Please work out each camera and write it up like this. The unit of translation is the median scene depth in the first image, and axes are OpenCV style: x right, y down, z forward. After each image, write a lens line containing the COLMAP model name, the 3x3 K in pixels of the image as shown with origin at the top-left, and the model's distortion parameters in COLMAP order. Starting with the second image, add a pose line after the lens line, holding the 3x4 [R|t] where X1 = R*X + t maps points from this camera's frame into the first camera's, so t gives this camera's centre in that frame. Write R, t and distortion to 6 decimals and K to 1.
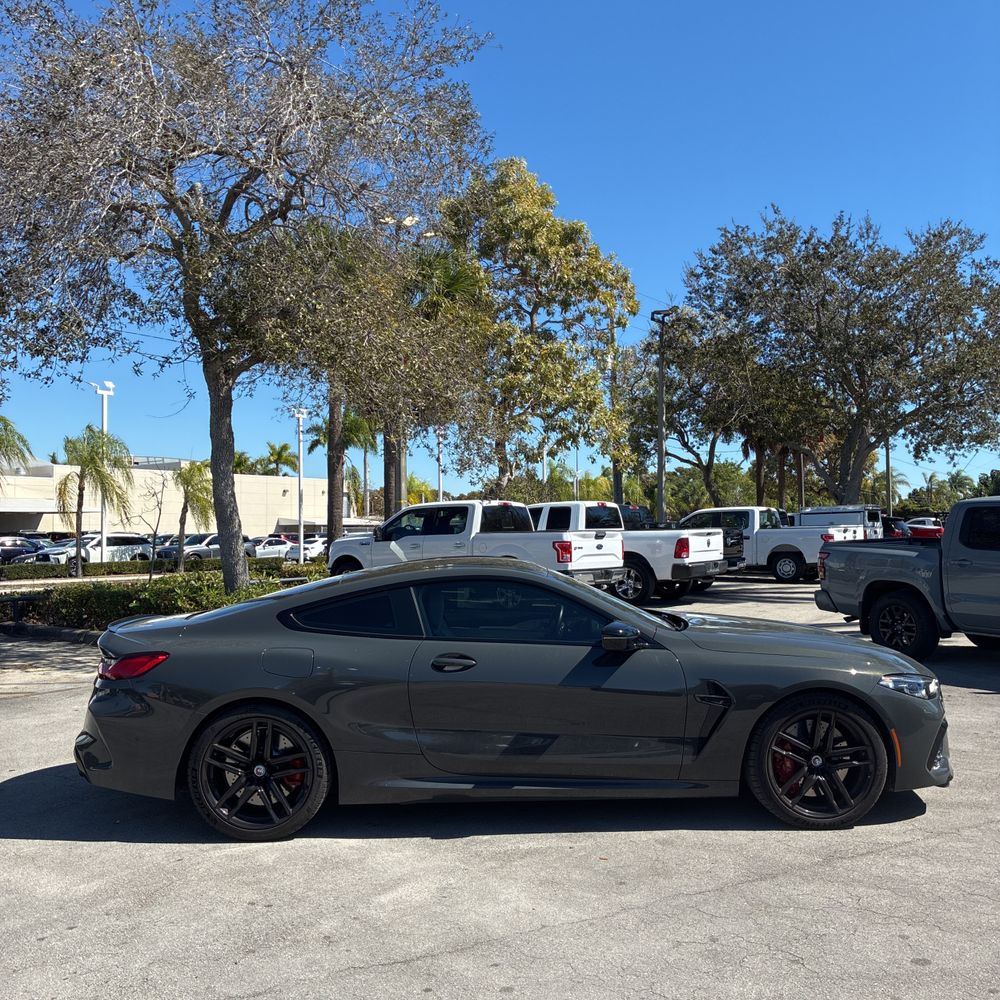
lens RADIAL K [[1052.7, 0, 502.4], [0, 1052.7, 496.1], [0, 0, 1]] dist [0.104315, -0.239486]
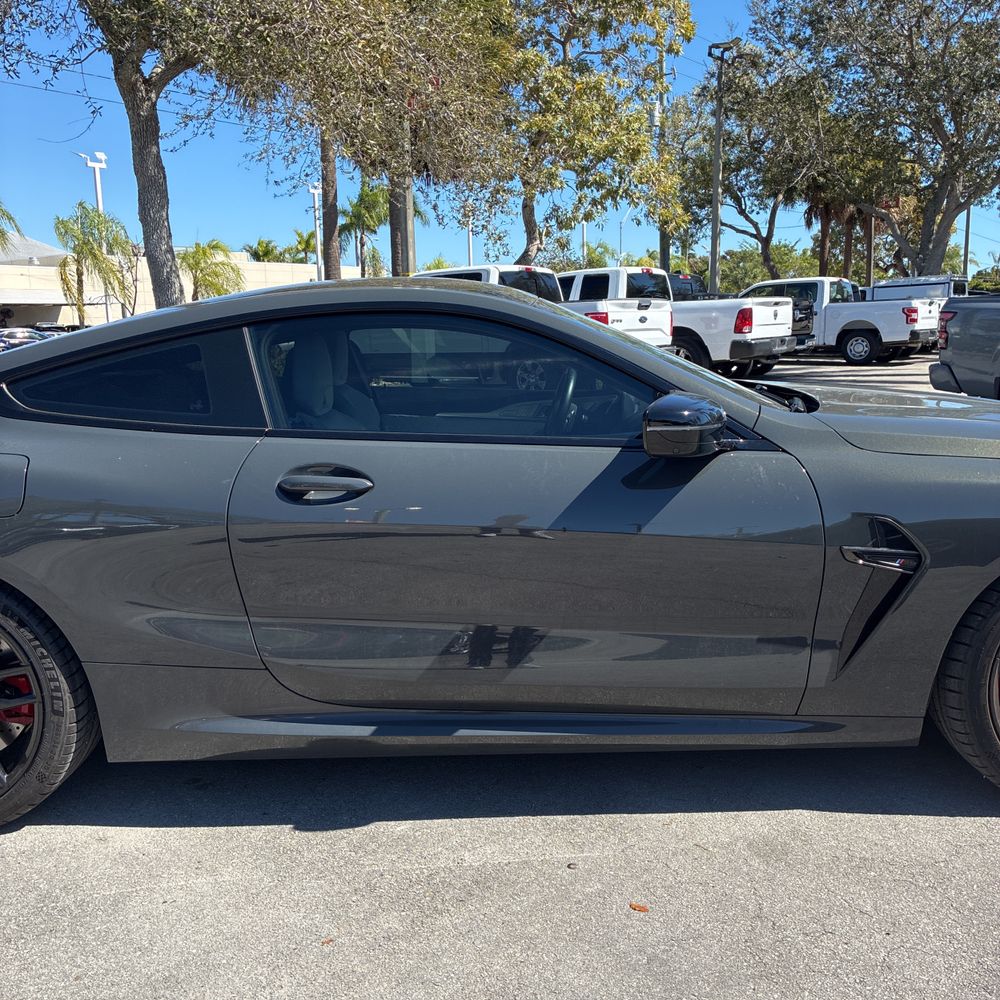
lens RADIAL K [[1020.6, 0, 500.0], [0, 1020.6, 500.0], [0, 0, 1]] dist [0.010010, -0.023615]
pose [[0.998868, -0.004873, -0.047322, 0.015243], [0.014184, 0.980002, 0.198479, 0.021920], [0.045408, -0.198926, 0.978962, 0.160810]]
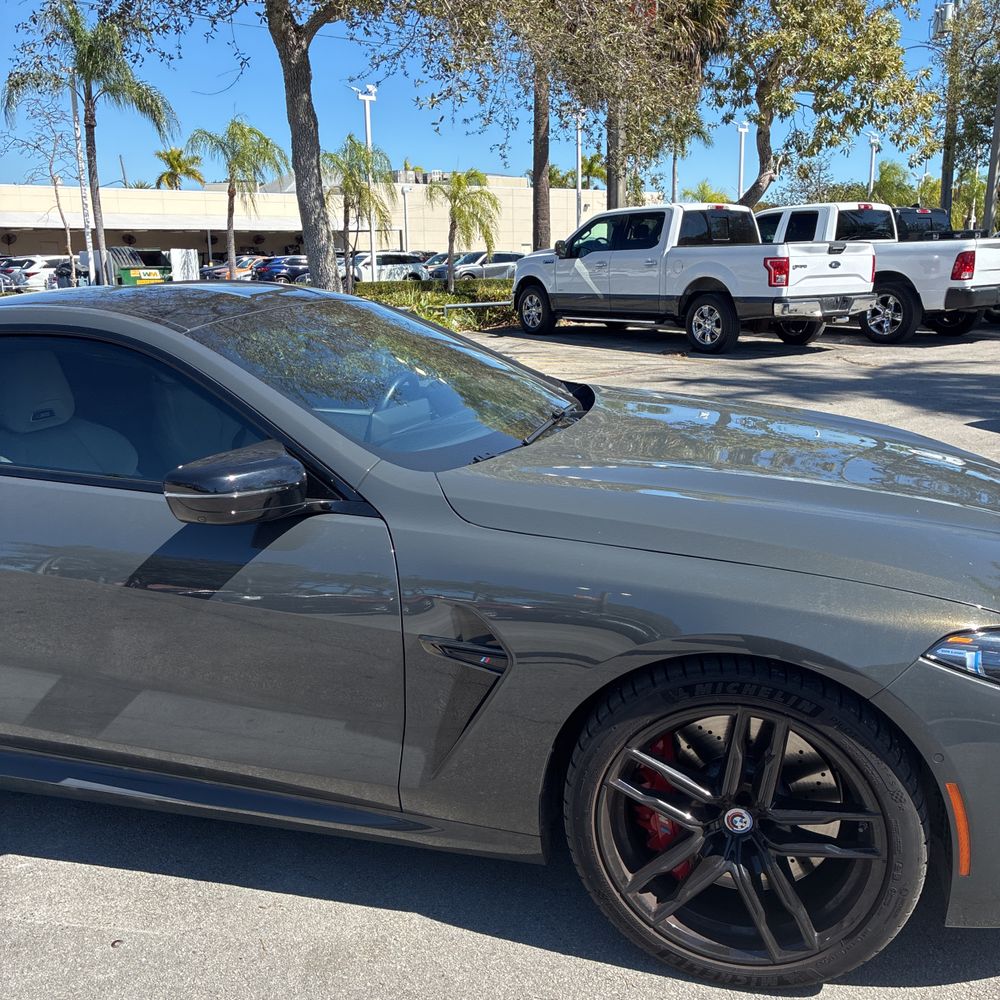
lens RADIAL K [[1014.2, 0, 526.3], [0, 1014.2, 498.2], [0, 0, 1]] dist [0.017268, -0.000673]
pose [[0.948939, 0.069019, -0.307815, 0.096084], [0.016341, 0.963707, 0.266460, 0.010212], [0.315035, -0.257885, 0.913372, 0.195017]]
